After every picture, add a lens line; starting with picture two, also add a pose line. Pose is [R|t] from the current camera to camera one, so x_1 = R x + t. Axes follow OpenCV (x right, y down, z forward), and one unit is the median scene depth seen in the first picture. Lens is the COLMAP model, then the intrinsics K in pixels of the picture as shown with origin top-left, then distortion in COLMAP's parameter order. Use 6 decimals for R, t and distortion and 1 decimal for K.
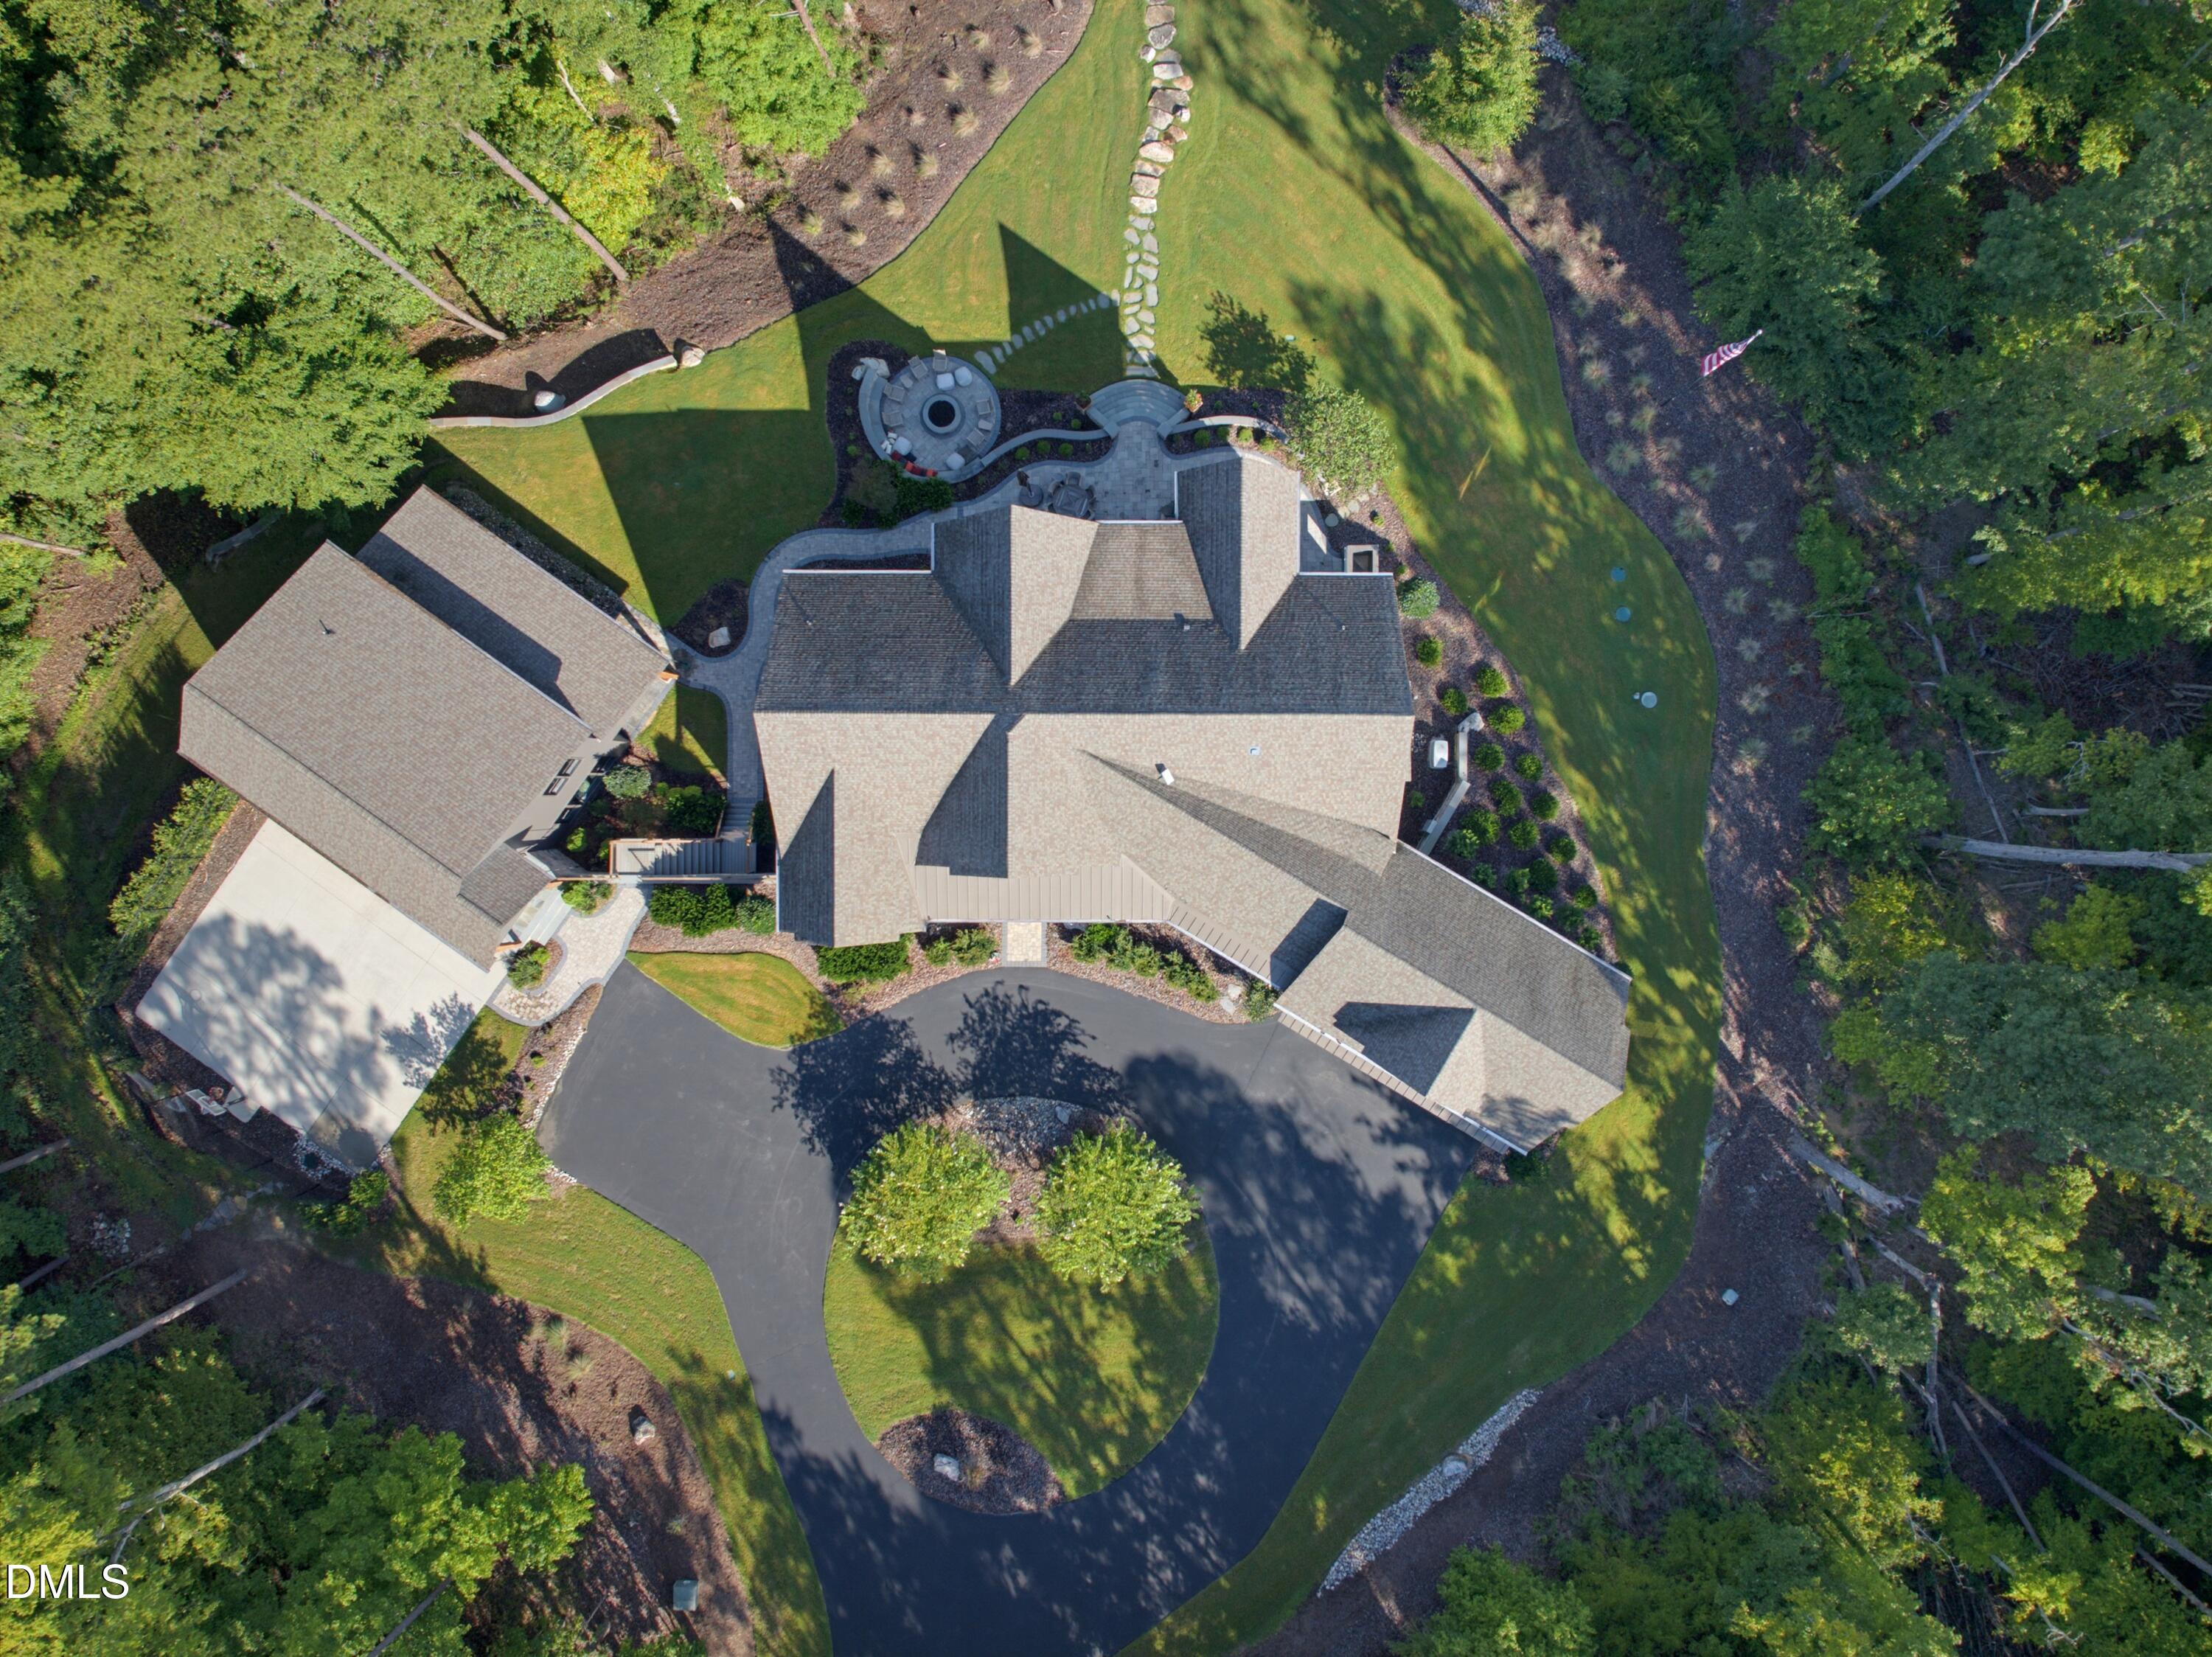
lens RADIAL K [[1525.7, 0, 1106.0], [0, 1525.7, 828.5], [0, 0, 1]] dist [0.003909, -0.000145]
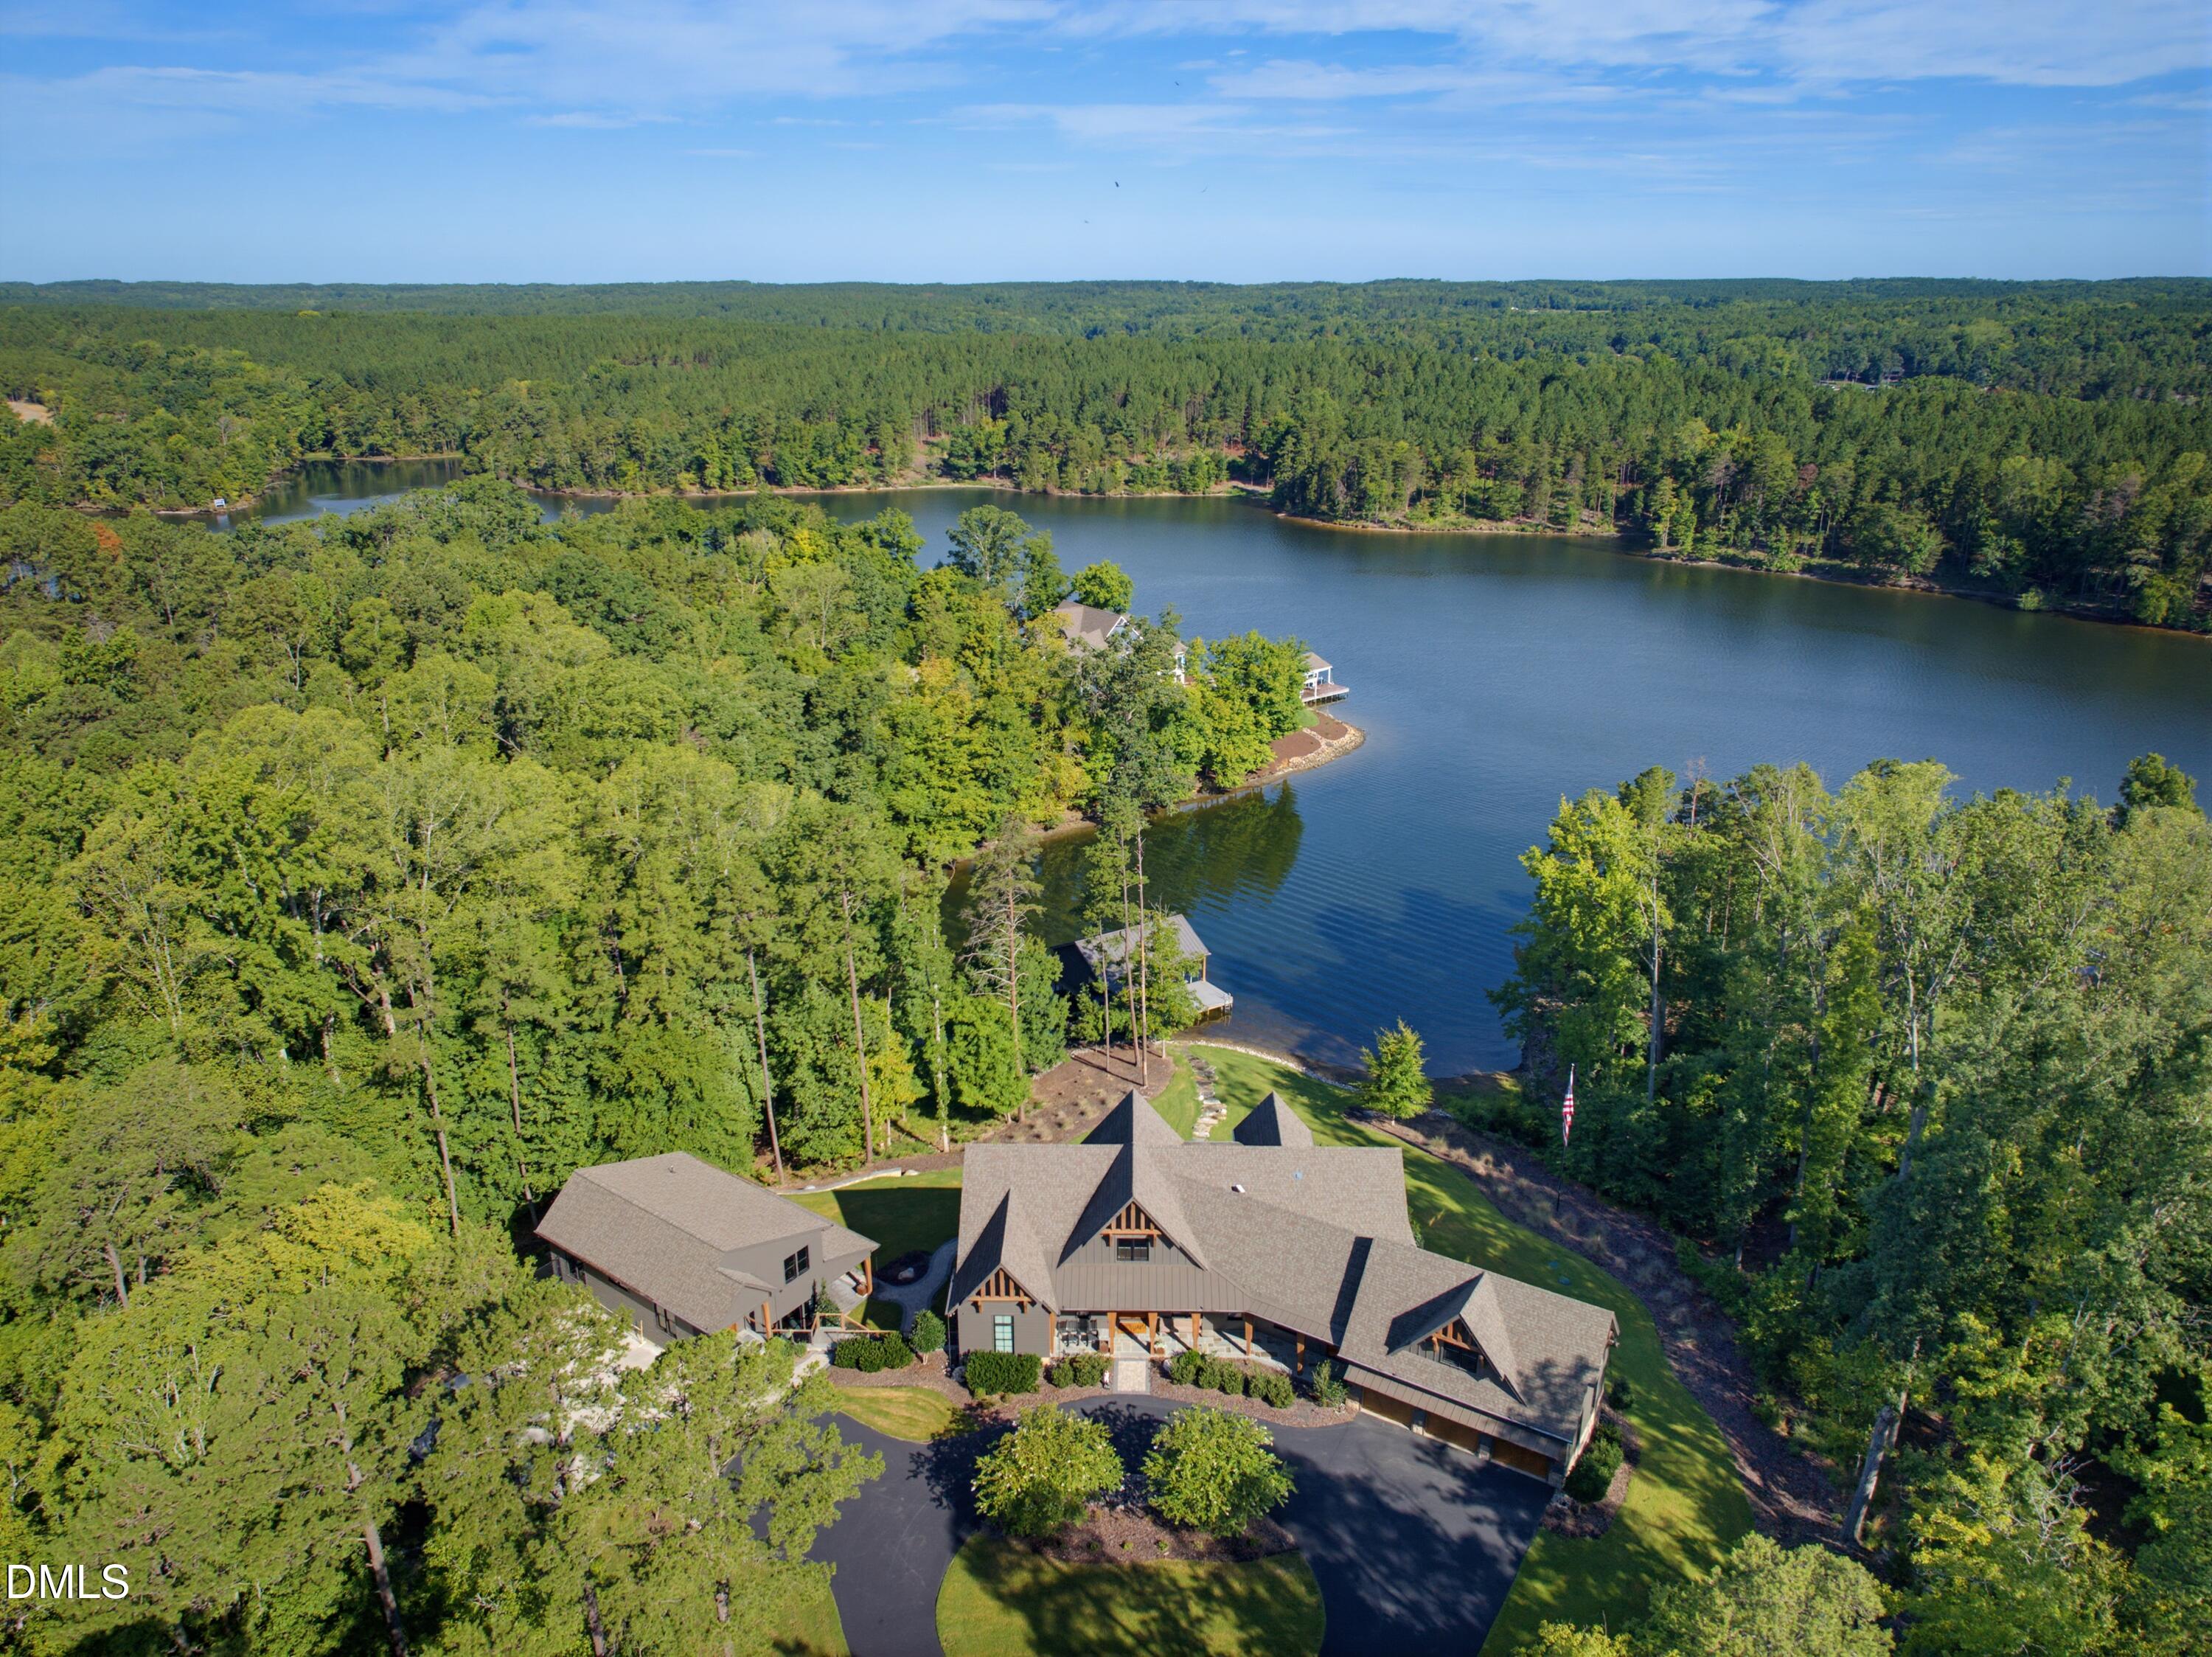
lens RADIAL K [[1525.7, 0, 1106.0], [0, 1525.7, 828.5], [0, 0, 1]] dist [0.003909, -0.000145]
pose [[0.999877, 0.001011, -0.015666, -0.054468], [-0.015096, 0.335717, -0.941842, 1.095628], [0.004308, 0.941962, 0.335691, 0.165424]]
